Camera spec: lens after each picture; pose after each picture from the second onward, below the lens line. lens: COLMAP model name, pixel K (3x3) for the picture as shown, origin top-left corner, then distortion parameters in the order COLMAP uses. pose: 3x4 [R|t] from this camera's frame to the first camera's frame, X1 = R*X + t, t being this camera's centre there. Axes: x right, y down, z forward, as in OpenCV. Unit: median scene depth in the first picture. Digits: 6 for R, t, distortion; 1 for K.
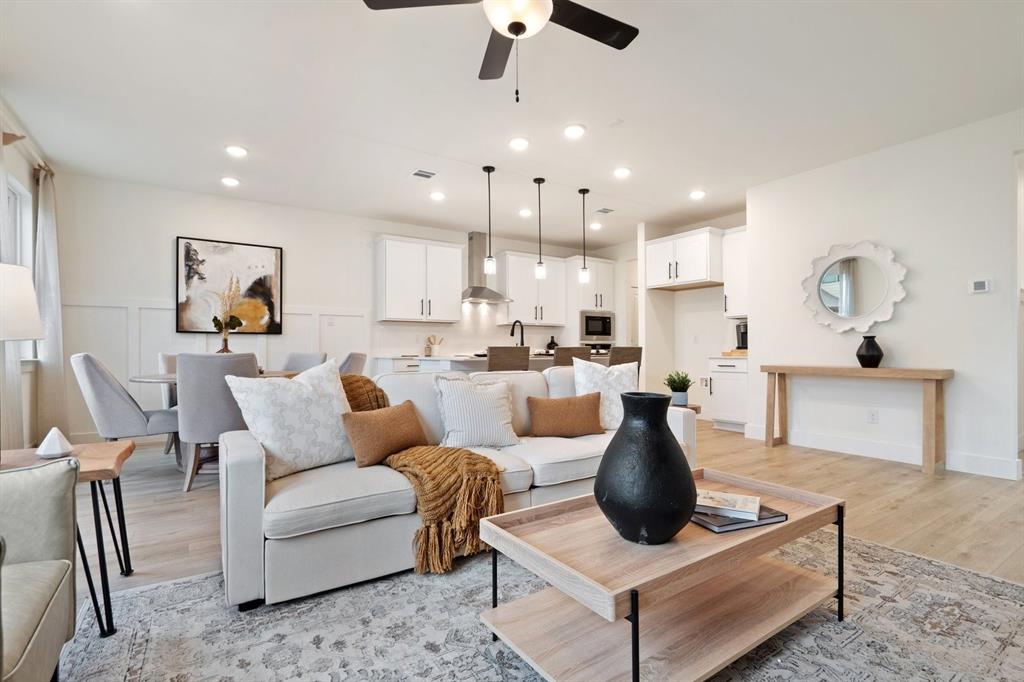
lens RADIAL K [[487.8, 0, 526.3], [0, 487.8, 349.4], [0, 0, 1]] dist [-0.000798, 0.000040]
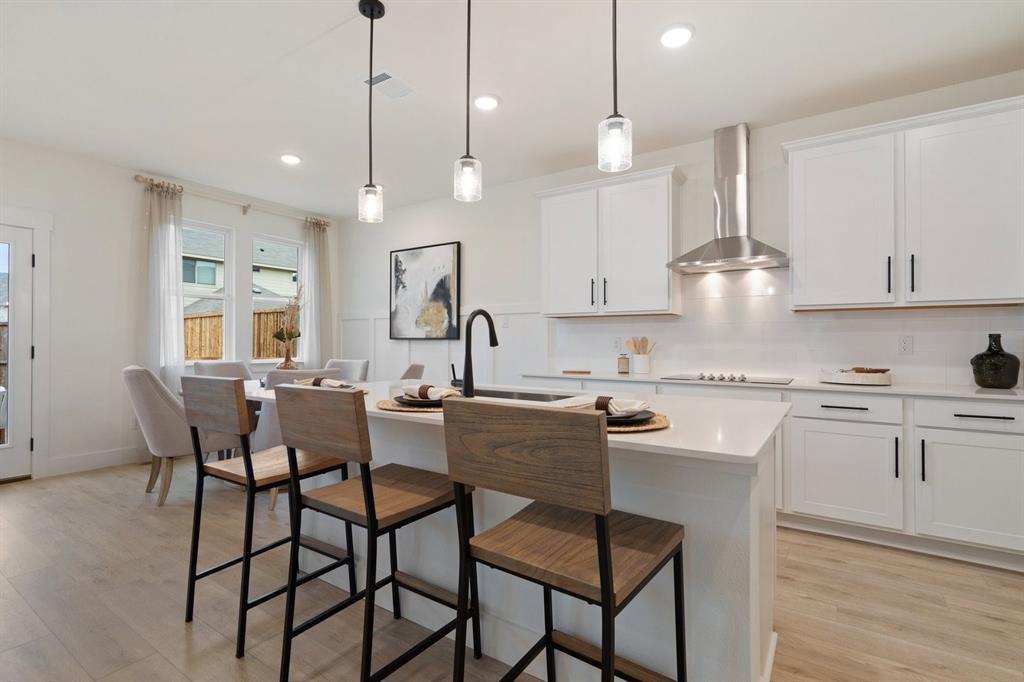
lens RADIAL K [[475.0, 0, 516.5], [0, 475.0, 339.1], [0, 0, 1]] dist [-0.000556, 0.000051]
pose [[0.367047, -0.000202, -0.930202, 0.353705], [-0.002821, 0.999995, -0.001330, -0.031881], [0.930198, 0.003112, 0.367044, 0.813639]]
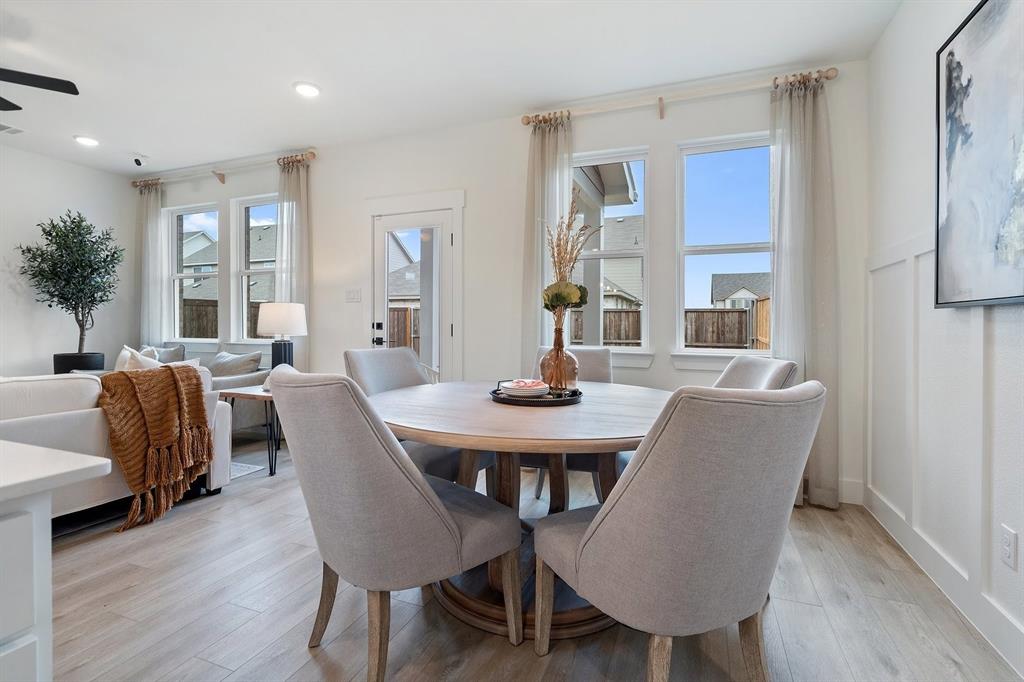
lens RADIAL K [[481.1, 0, 515.2], [0, 481.1, 325.4], [0, 0, 1]] dist [0.001026, 0.000152]
pose [[-0.833127, -0.000771, -0.553082, -0.223553], [-0.002269, 0.999995, 0.002024, -0.019688], [0.553078, 0.002941, -0.833124, 1.054143]]
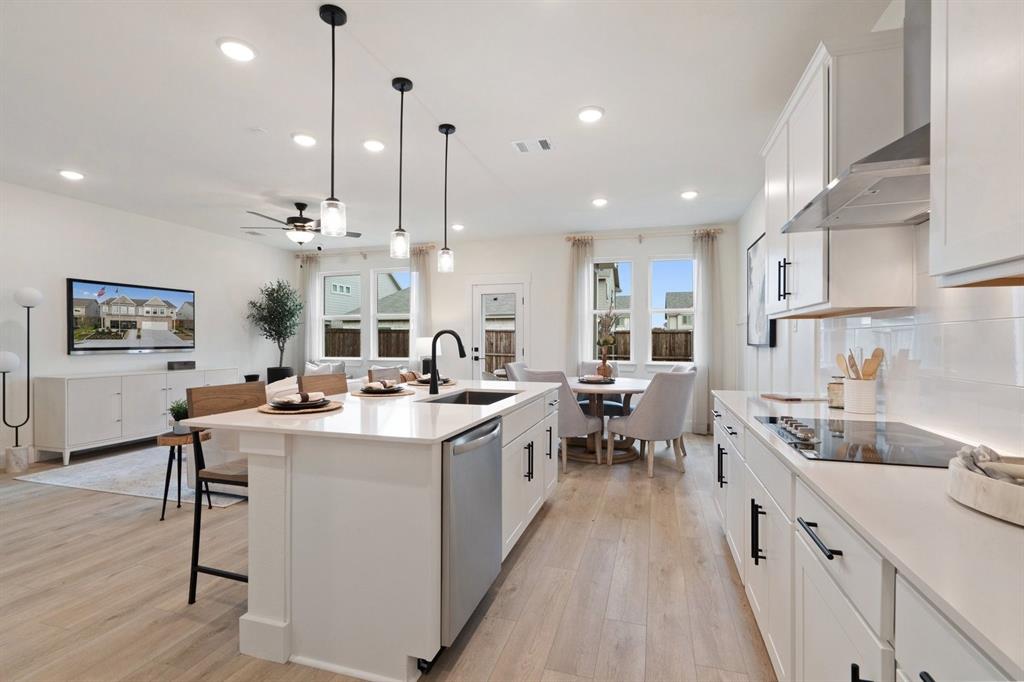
lens RADIAL K [[475.0, 0, 516.5], [0, 475.0, 339.1], [0, 0, 1]] dist [-0.000556, 0.000051]
pose [[-0.784380, 0.003330, -0.620272, 0.243130], [0.002519, 0.999994, 0.002183, -0.047005], [0.620276, 0.000150, -0.784384, 1.371841]]
